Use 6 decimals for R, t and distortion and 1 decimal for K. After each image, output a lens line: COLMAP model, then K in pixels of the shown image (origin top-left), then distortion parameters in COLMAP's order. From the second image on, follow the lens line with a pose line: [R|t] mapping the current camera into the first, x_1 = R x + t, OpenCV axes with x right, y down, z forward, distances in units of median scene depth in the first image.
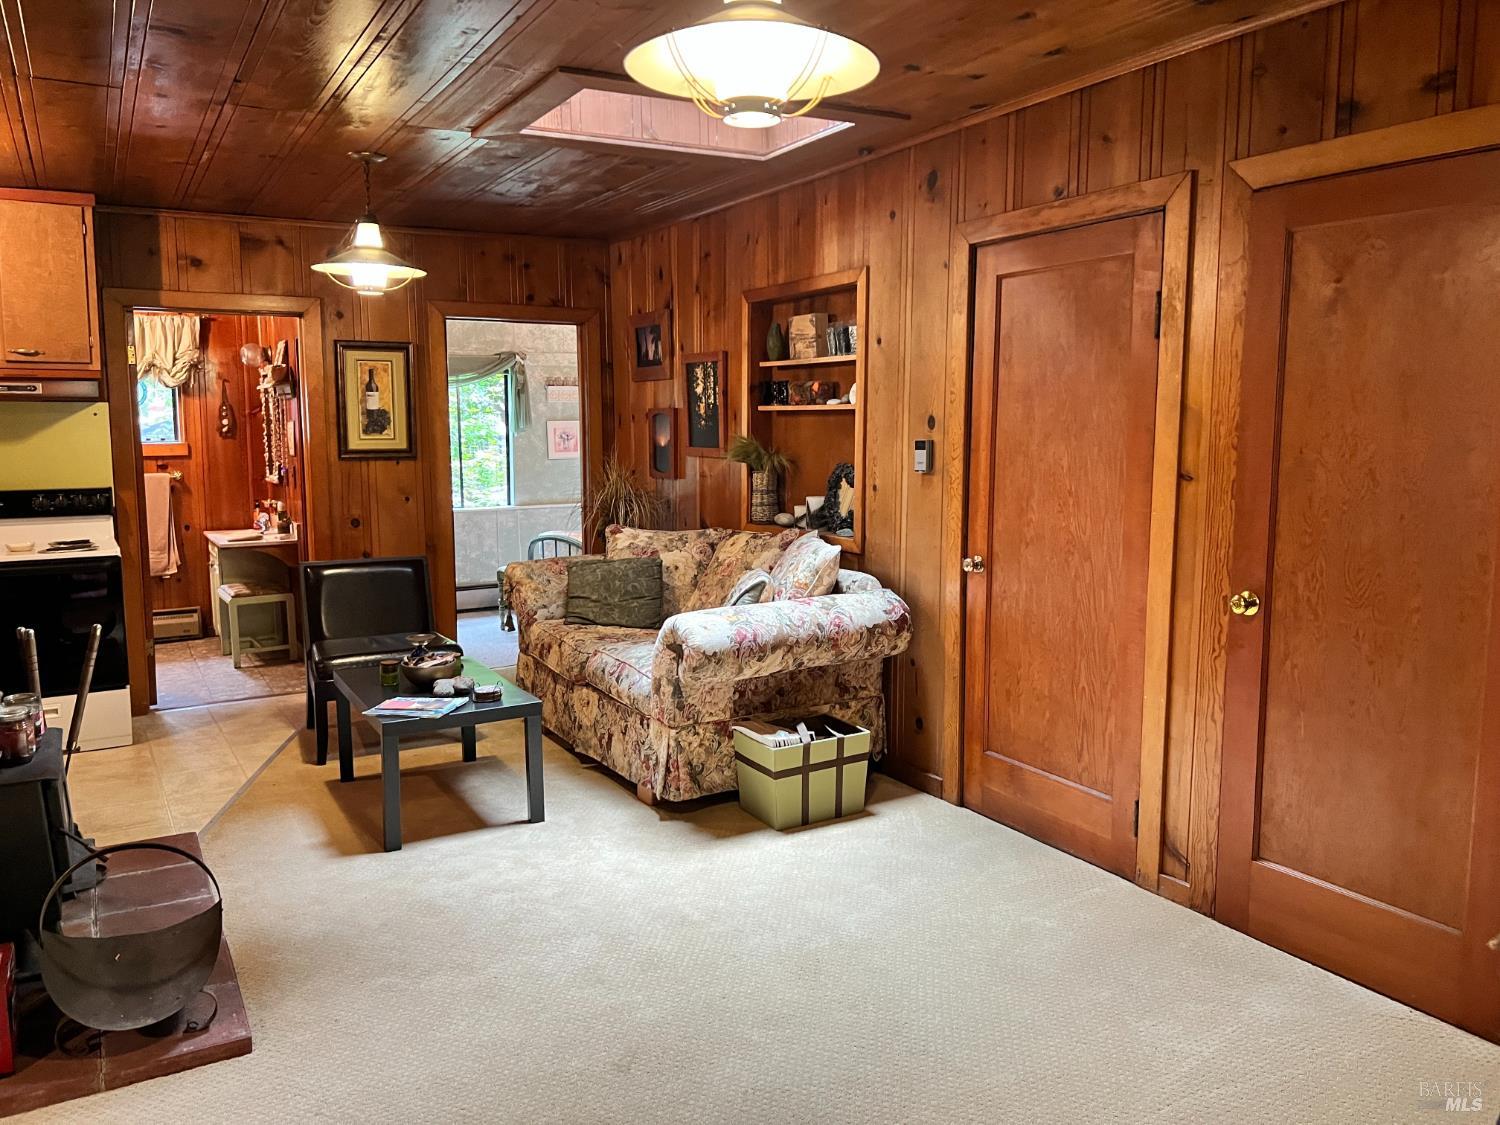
lens RADIAL K [[1124.6, 0, 748.5], [0, 1124.6, 557.2], [0, 0, 1]] dist [0.037719, -0.039396]
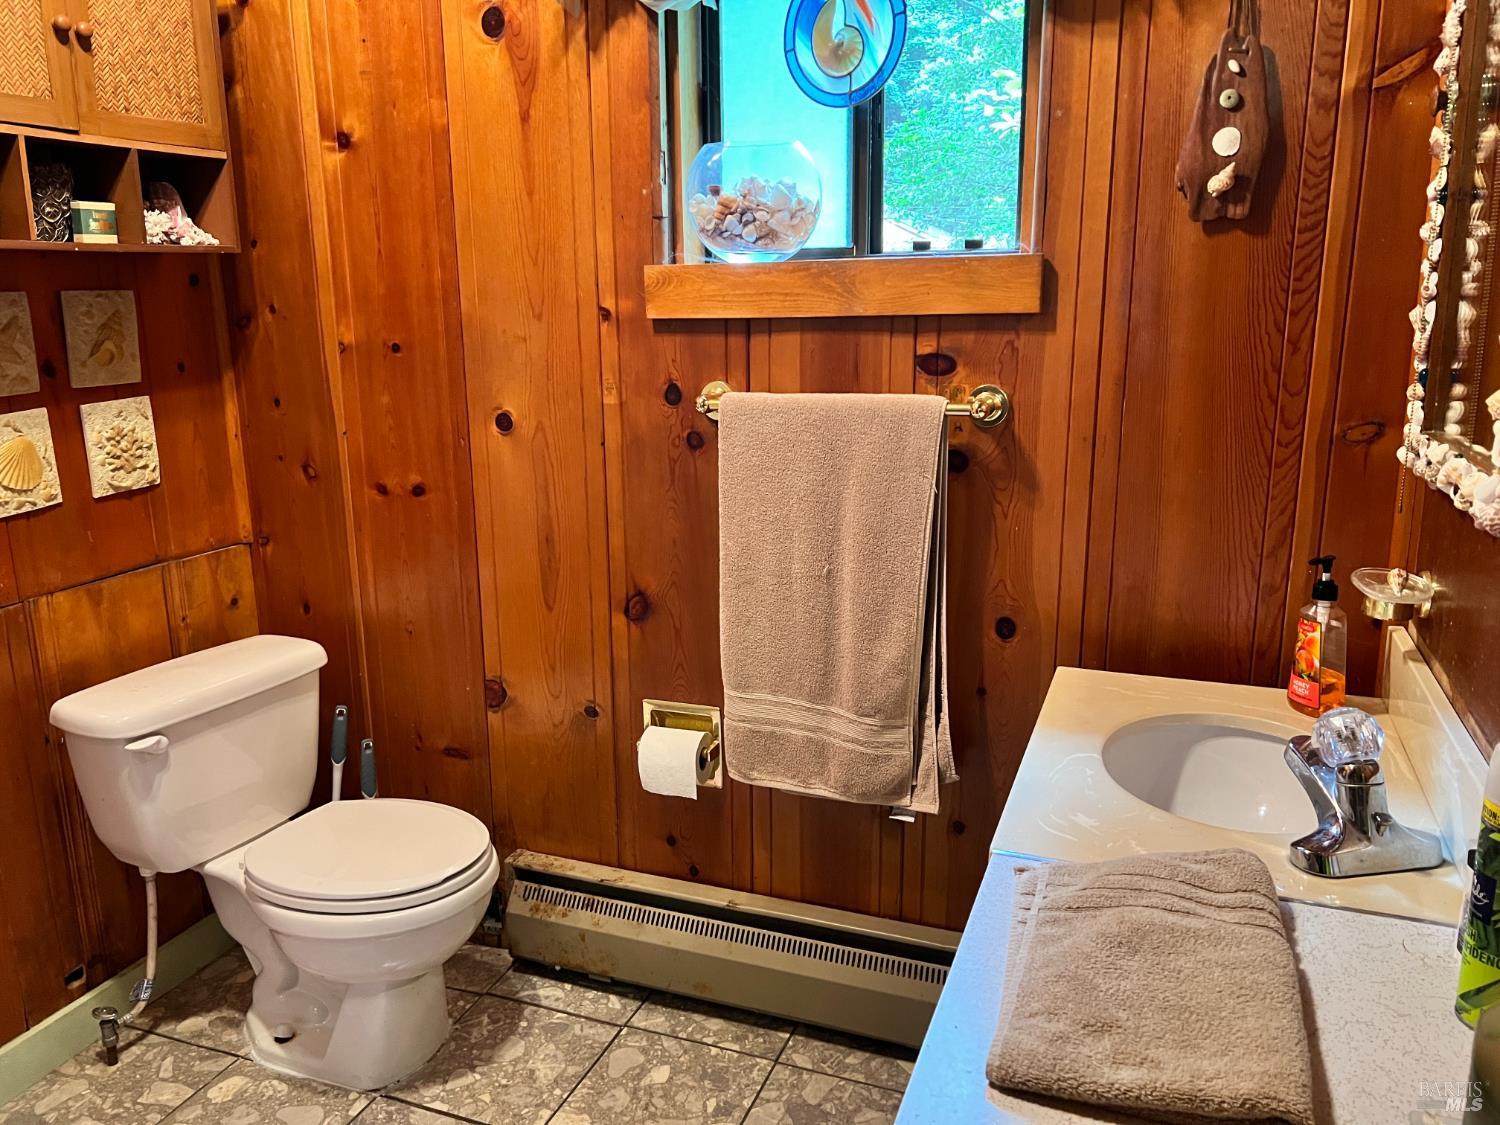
lens RADIAL K [[1124.6, 0, 752.7], [0, 1124.6, 557.3], [0, 0, 1]] dist [0.037719, -0.039396]
pose [[0.630812, 0.170054, -0.757072, -0.354814], [-0.088810, 0.985100, 0.147275, -0.070535], [0.770836, -0.025668, 0.636516, 0.813400]]
